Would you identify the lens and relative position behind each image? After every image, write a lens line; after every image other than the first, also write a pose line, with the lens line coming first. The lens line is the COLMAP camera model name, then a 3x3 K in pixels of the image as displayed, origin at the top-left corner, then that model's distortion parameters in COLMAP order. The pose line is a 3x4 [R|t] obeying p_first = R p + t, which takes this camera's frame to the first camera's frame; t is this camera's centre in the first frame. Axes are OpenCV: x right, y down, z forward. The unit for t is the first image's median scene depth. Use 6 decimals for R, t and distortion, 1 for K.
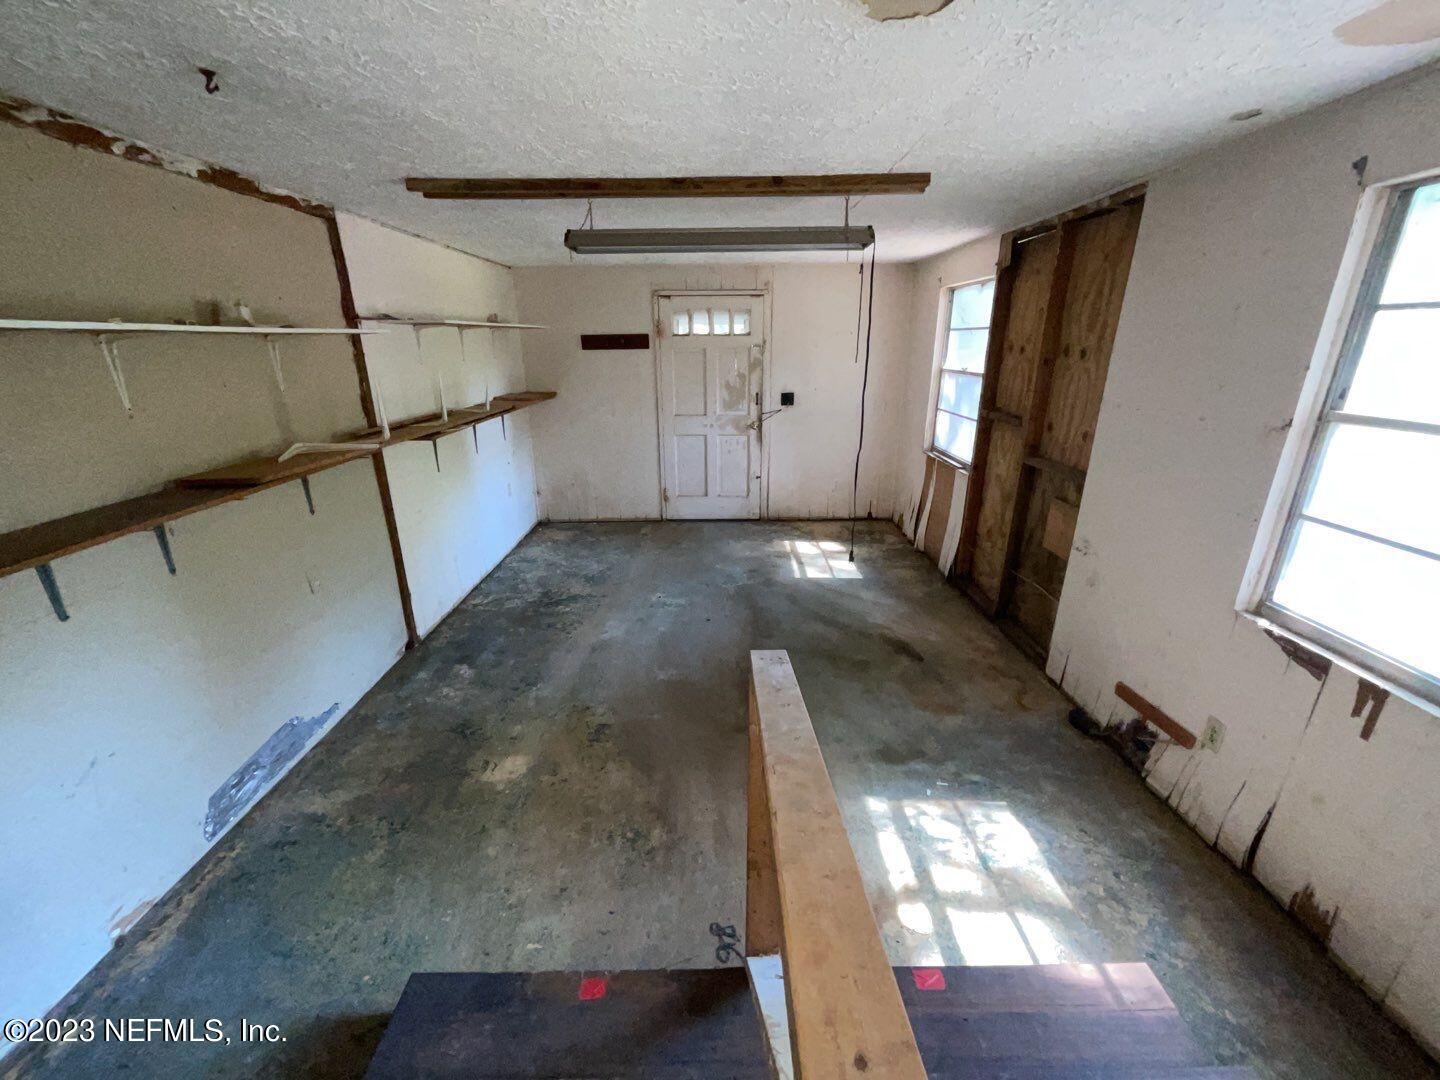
lens RADIAL K [[580.9, 0, 720.2], [0, 580.9, 544.1], [0, 0, 1]] dist [-0.001671, 0.000929]
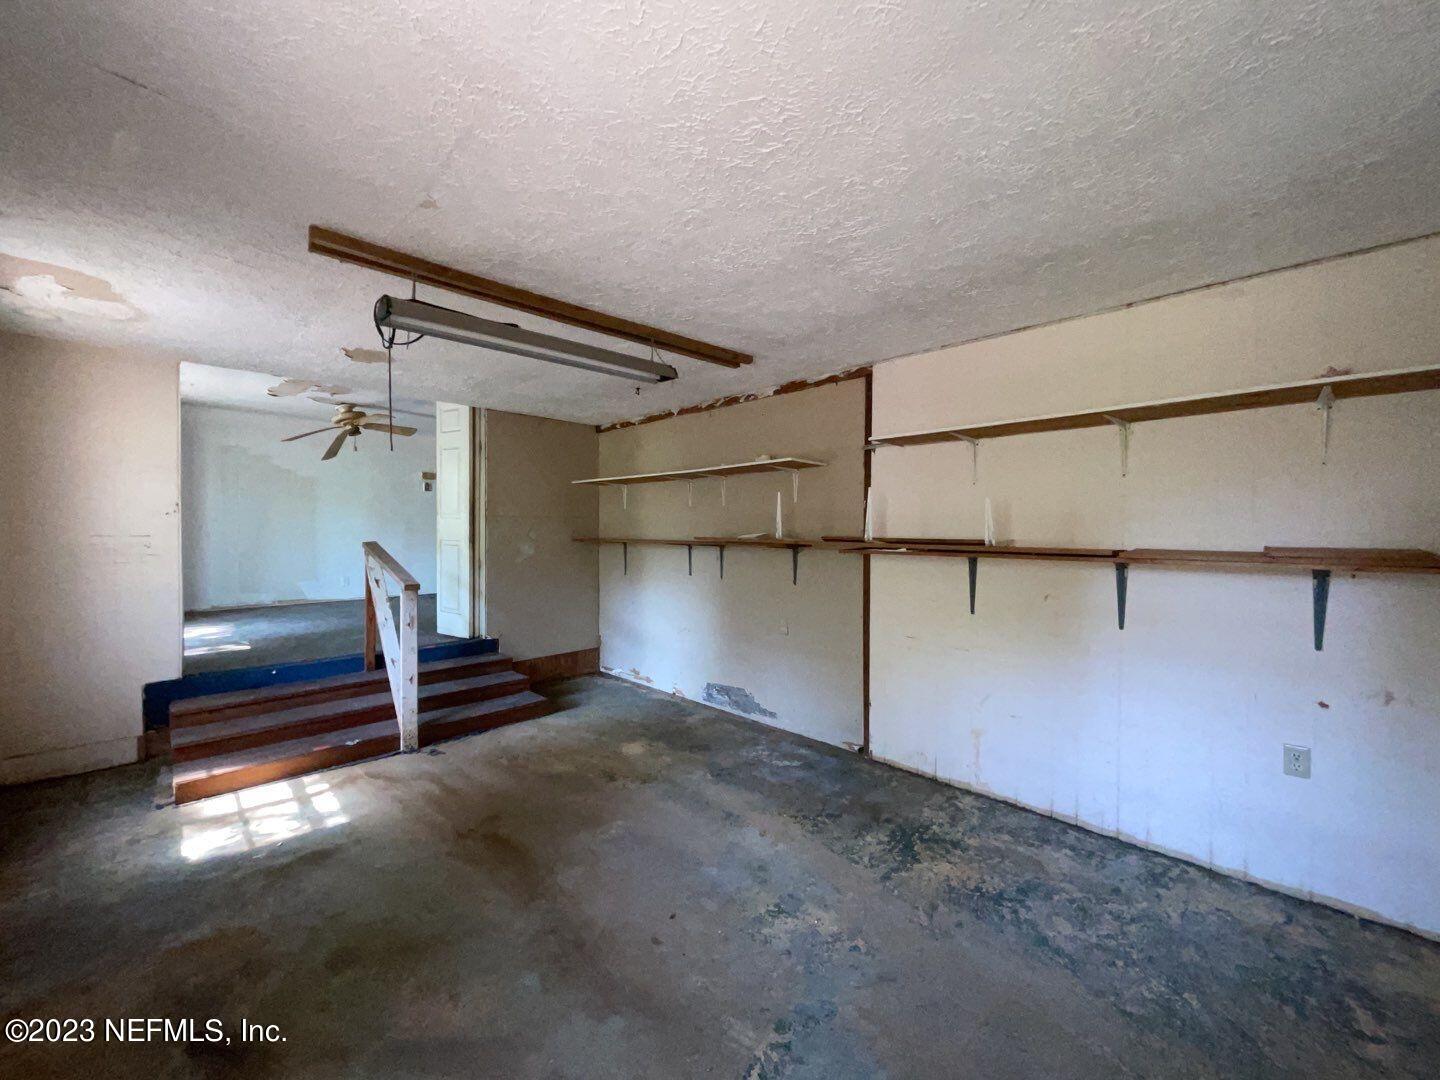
lens RADIAL K [[580.9, 0, 712.8], [0, 580.9, 530.7], [0, 0, 1]] dist [-0.001671, 0.000929]
pose [[-0.723278, 0.005961, -0.690532, 0.448462], [-0.228487, 0.941574, 0.247451, -0.483599], [0.651662, 0.336753, -0.679657, 1.776503]]
